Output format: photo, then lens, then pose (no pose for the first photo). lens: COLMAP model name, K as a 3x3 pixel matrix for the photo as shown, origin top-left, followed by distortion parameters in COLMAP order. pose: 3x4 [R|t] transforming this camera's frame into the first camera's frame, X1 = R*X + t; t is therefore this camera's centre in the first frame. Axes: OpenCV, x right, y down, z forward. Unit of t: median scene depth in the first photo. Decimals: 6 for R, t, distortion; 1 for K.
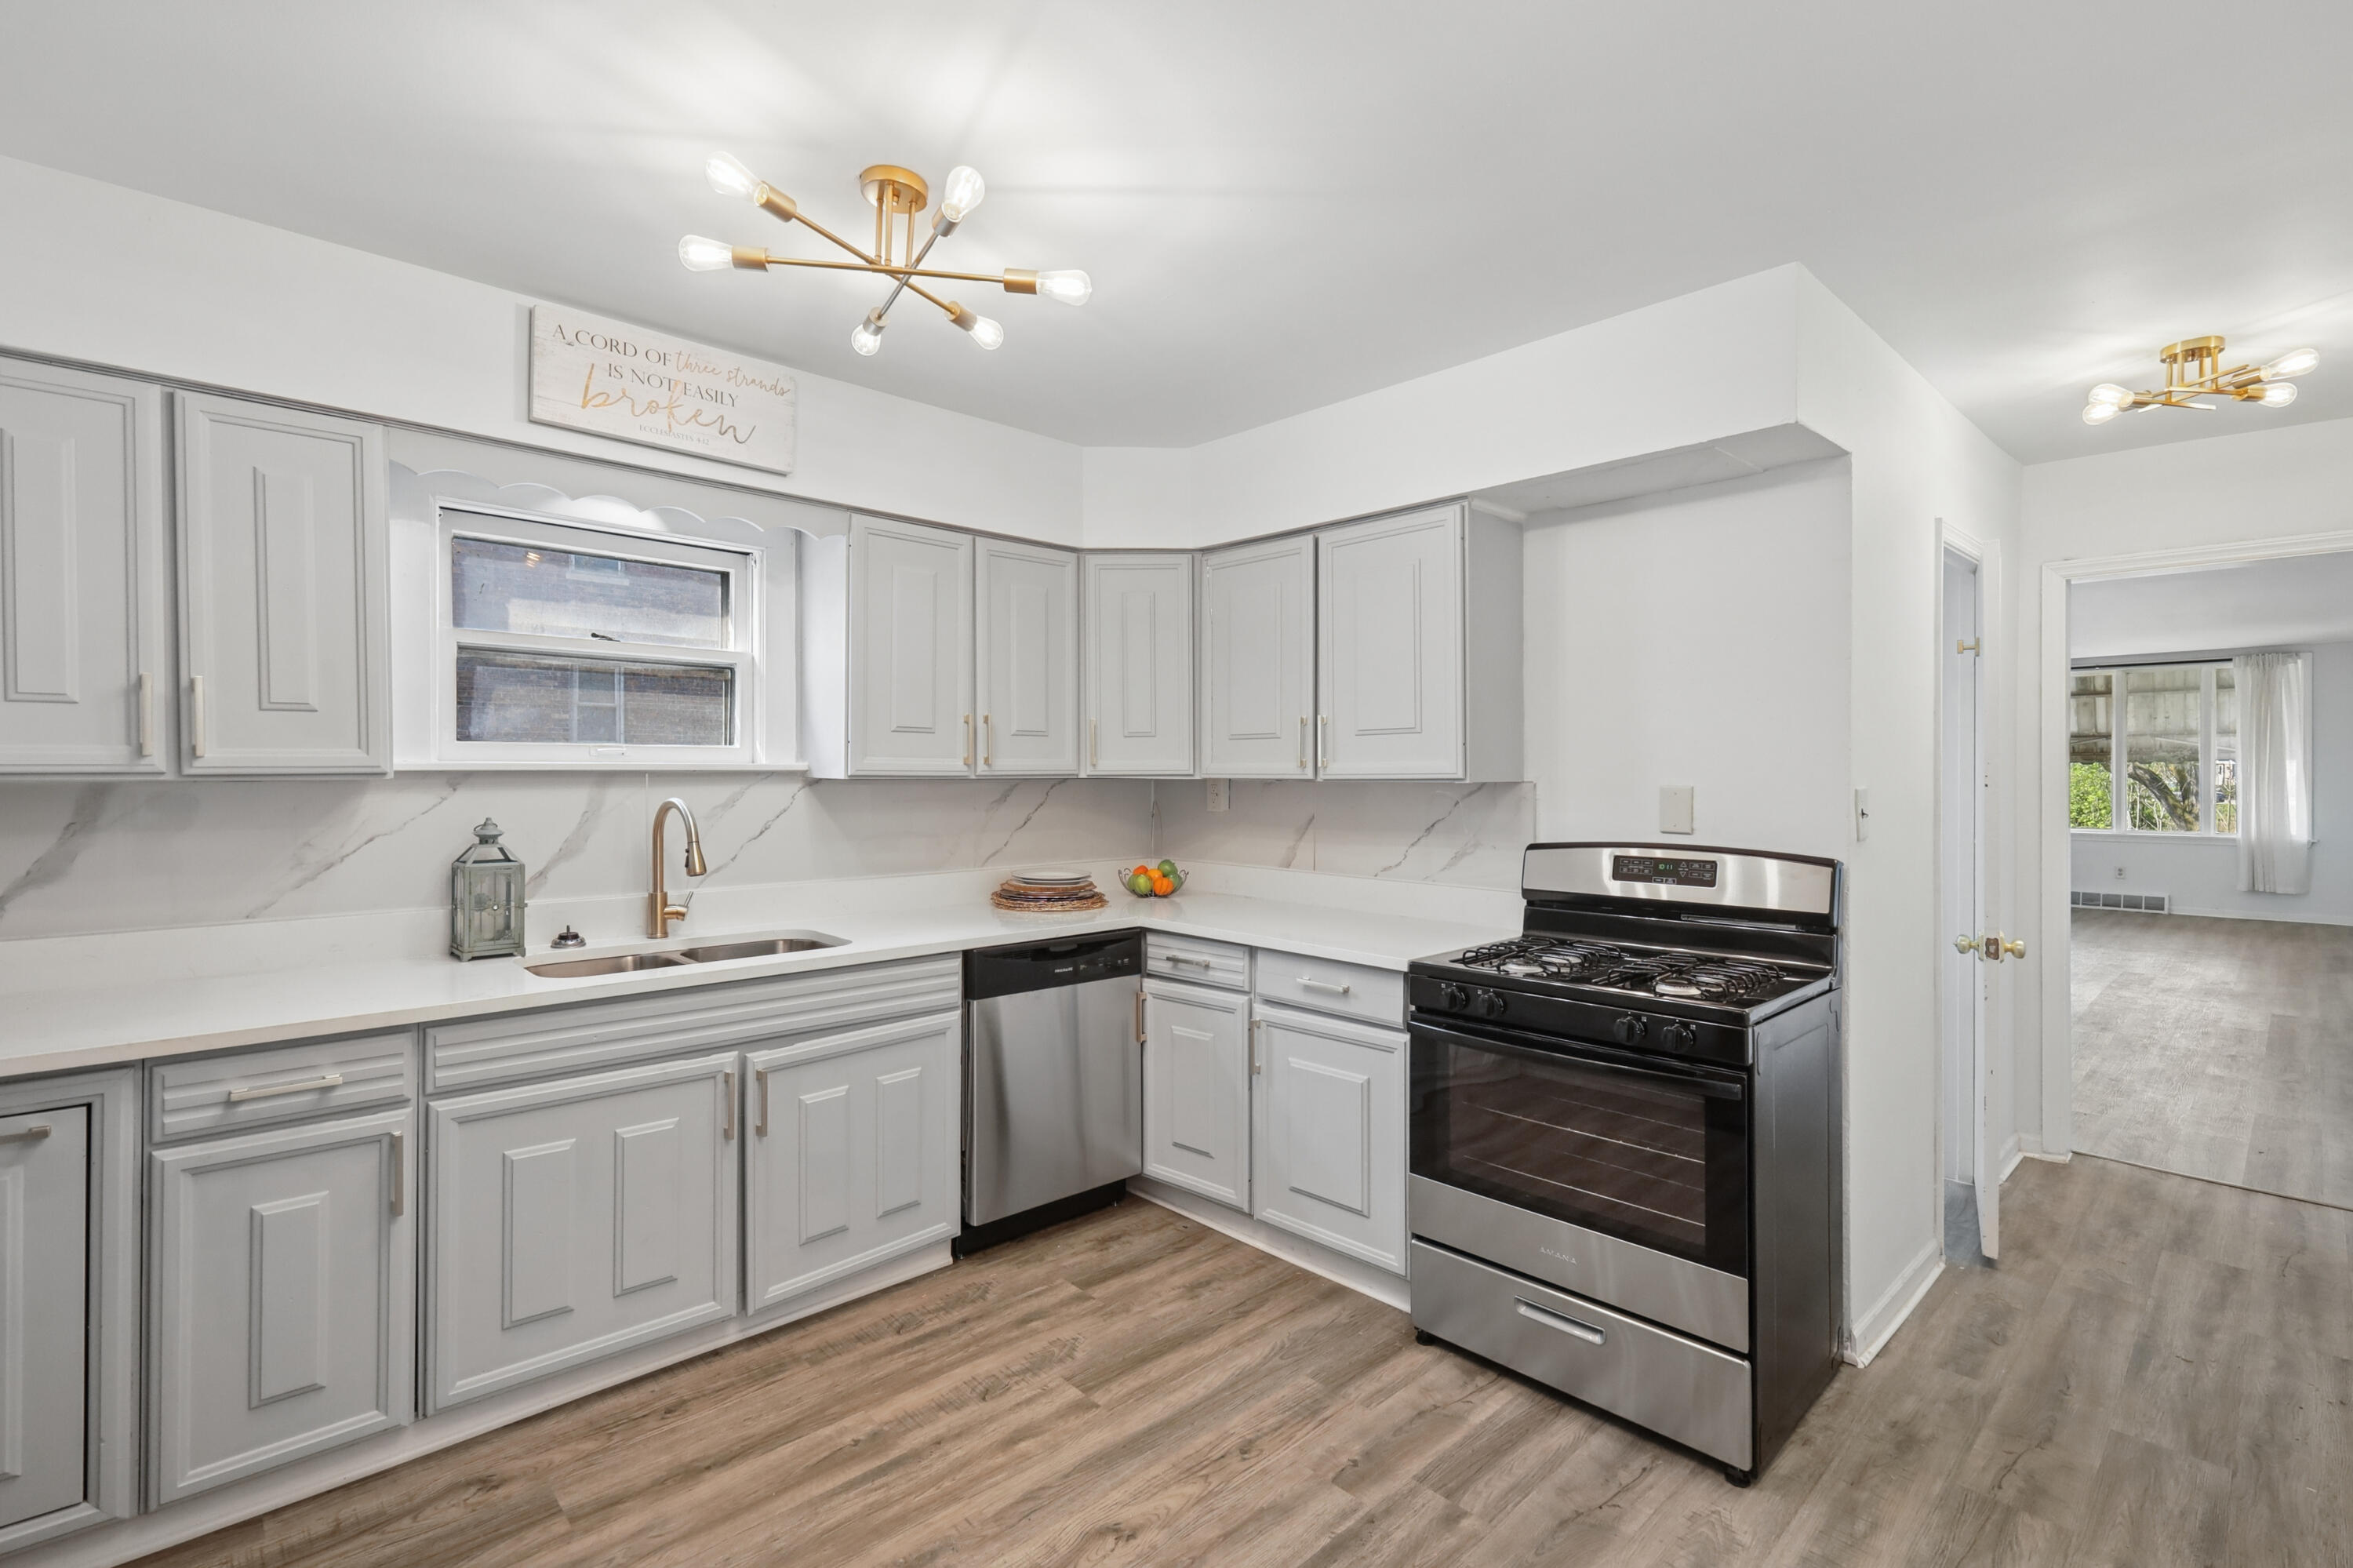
lens RADIAL K [[1074.3, 0, 1170.6], [0, 1074.3, 763.6], [0, 0, 1]] dist [-0.001439, 0.000278]
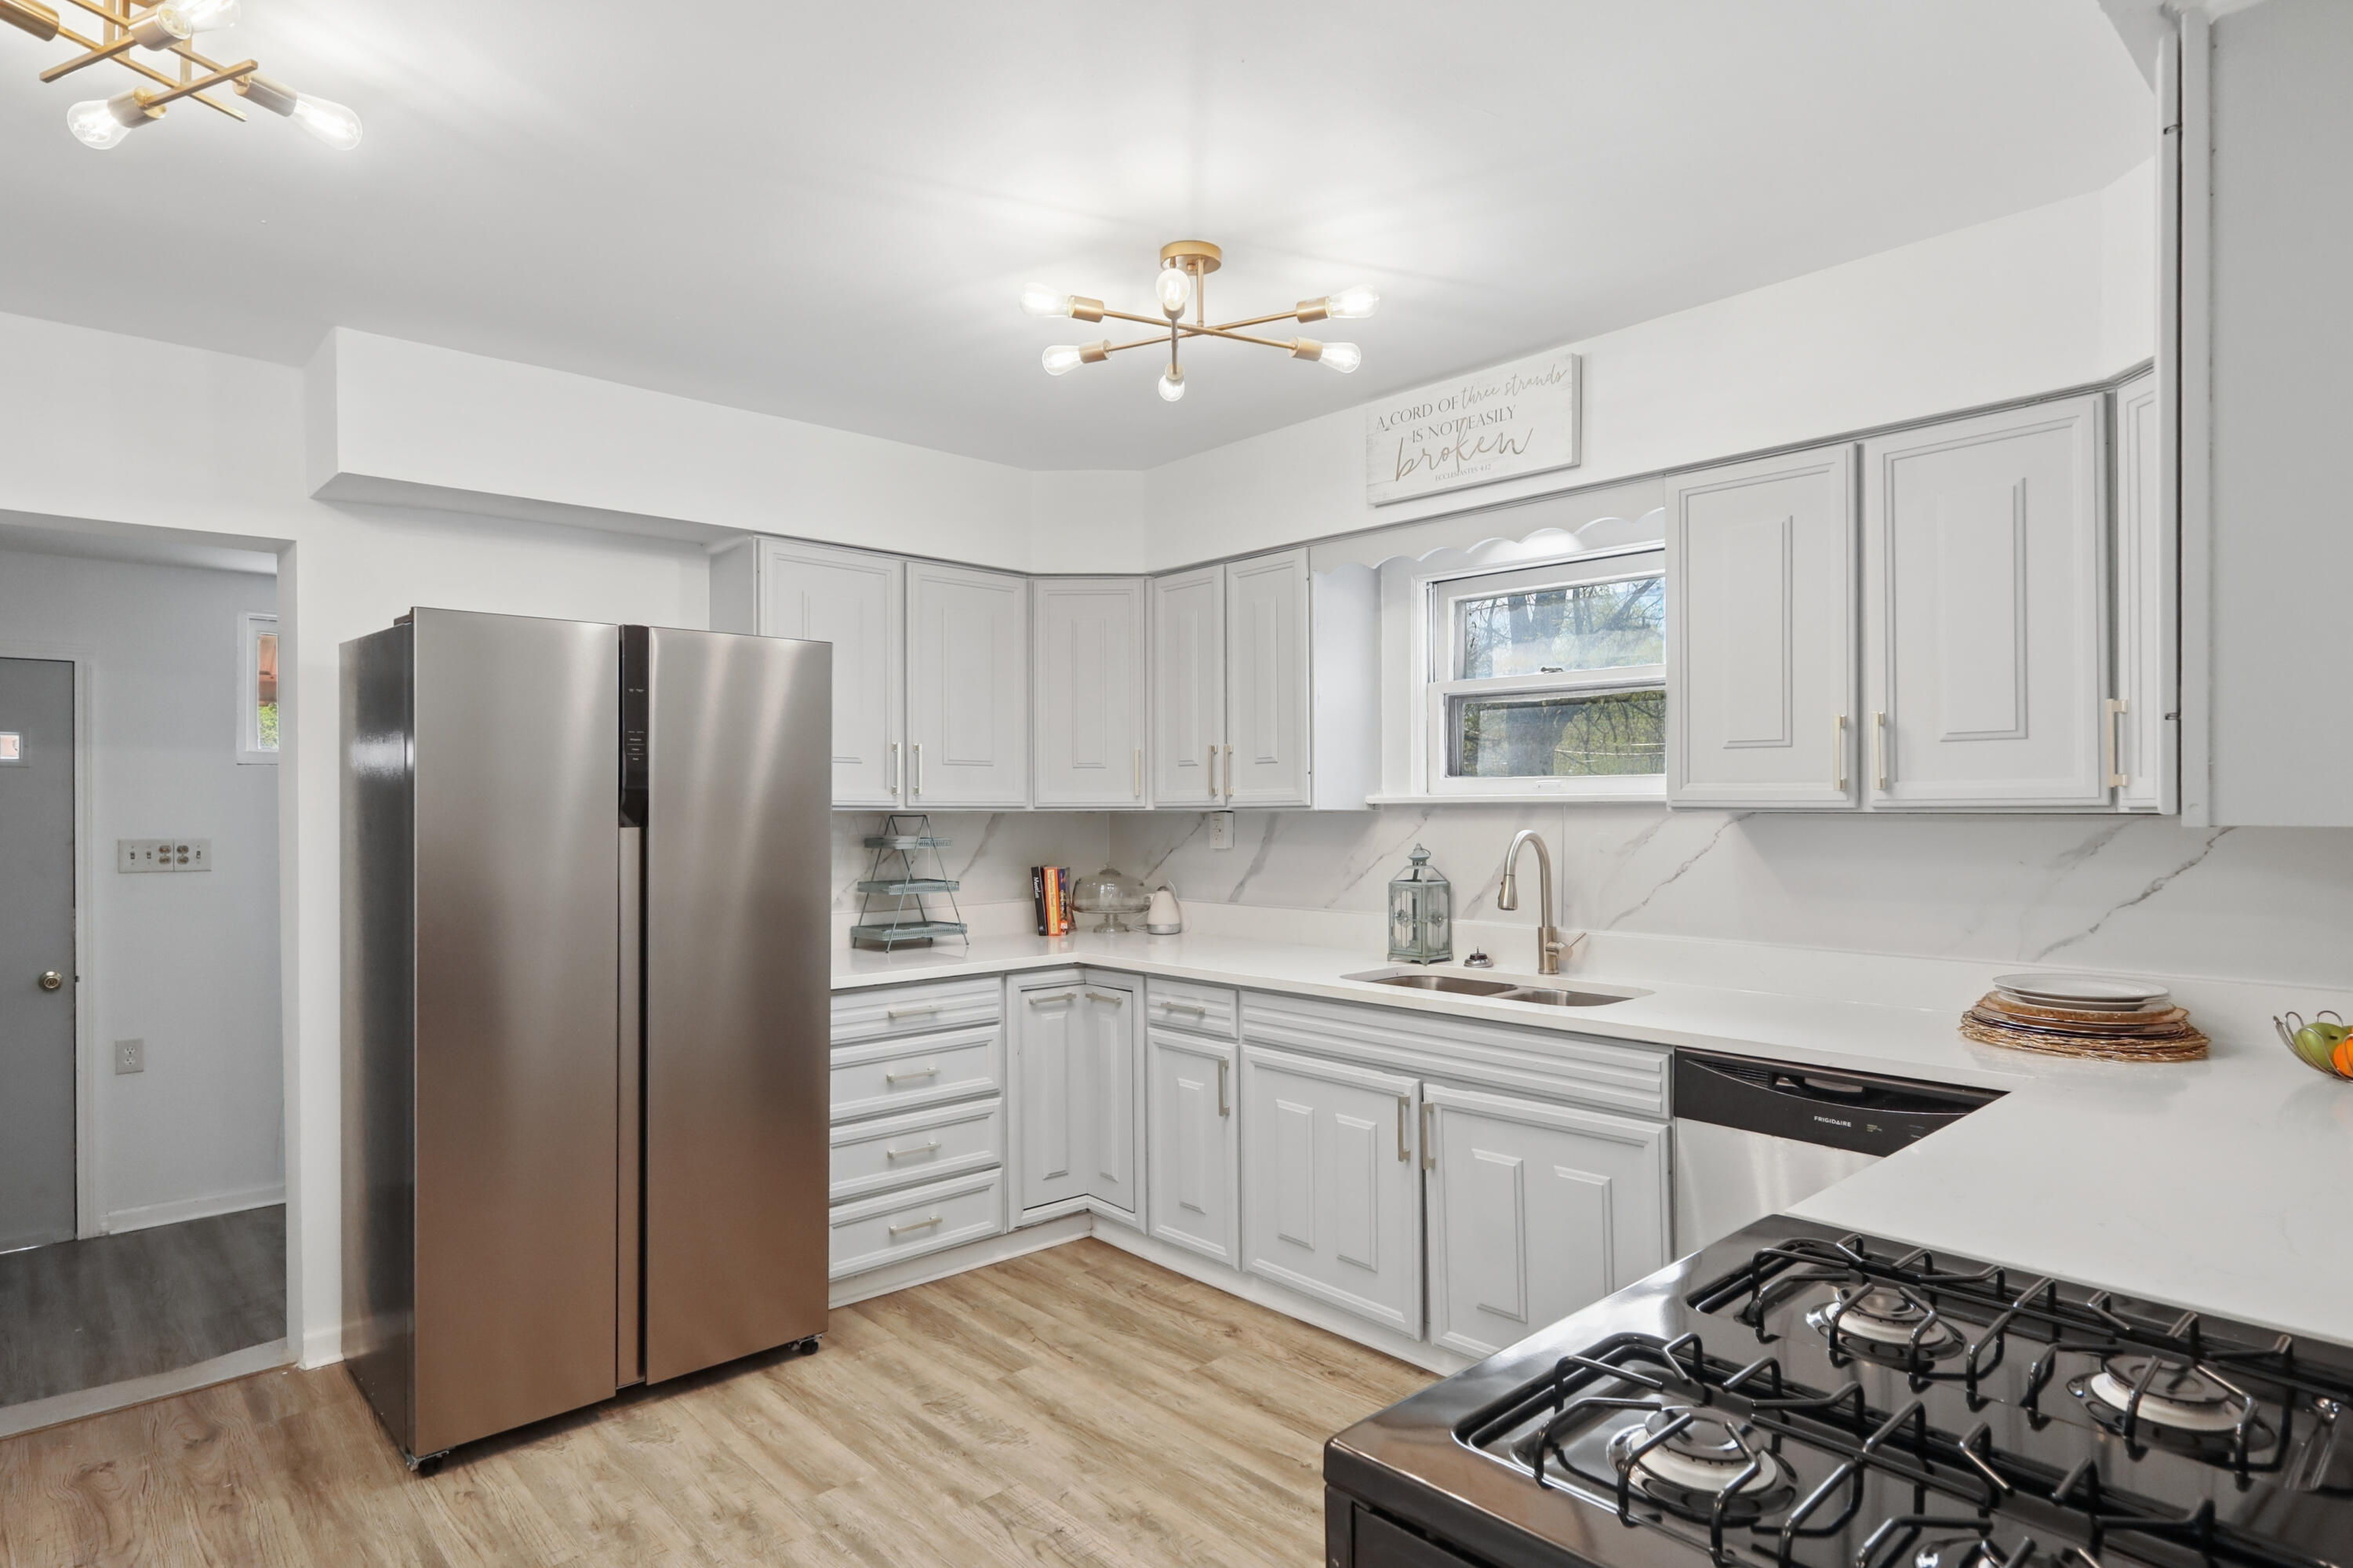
lens RADIAL K [[1281.8, 0, 1172.4], [0, 1281.8, 809.7], [0, 0, 1]] dist [0.007639, 0.000987]
pose [[-0.013967, 0.000123, -0.999902, 0.771973], [0.009960, 0.999950, -0.000017, 0.010687], [0.999853, -0.009959, -0.013968, 0.753094]]
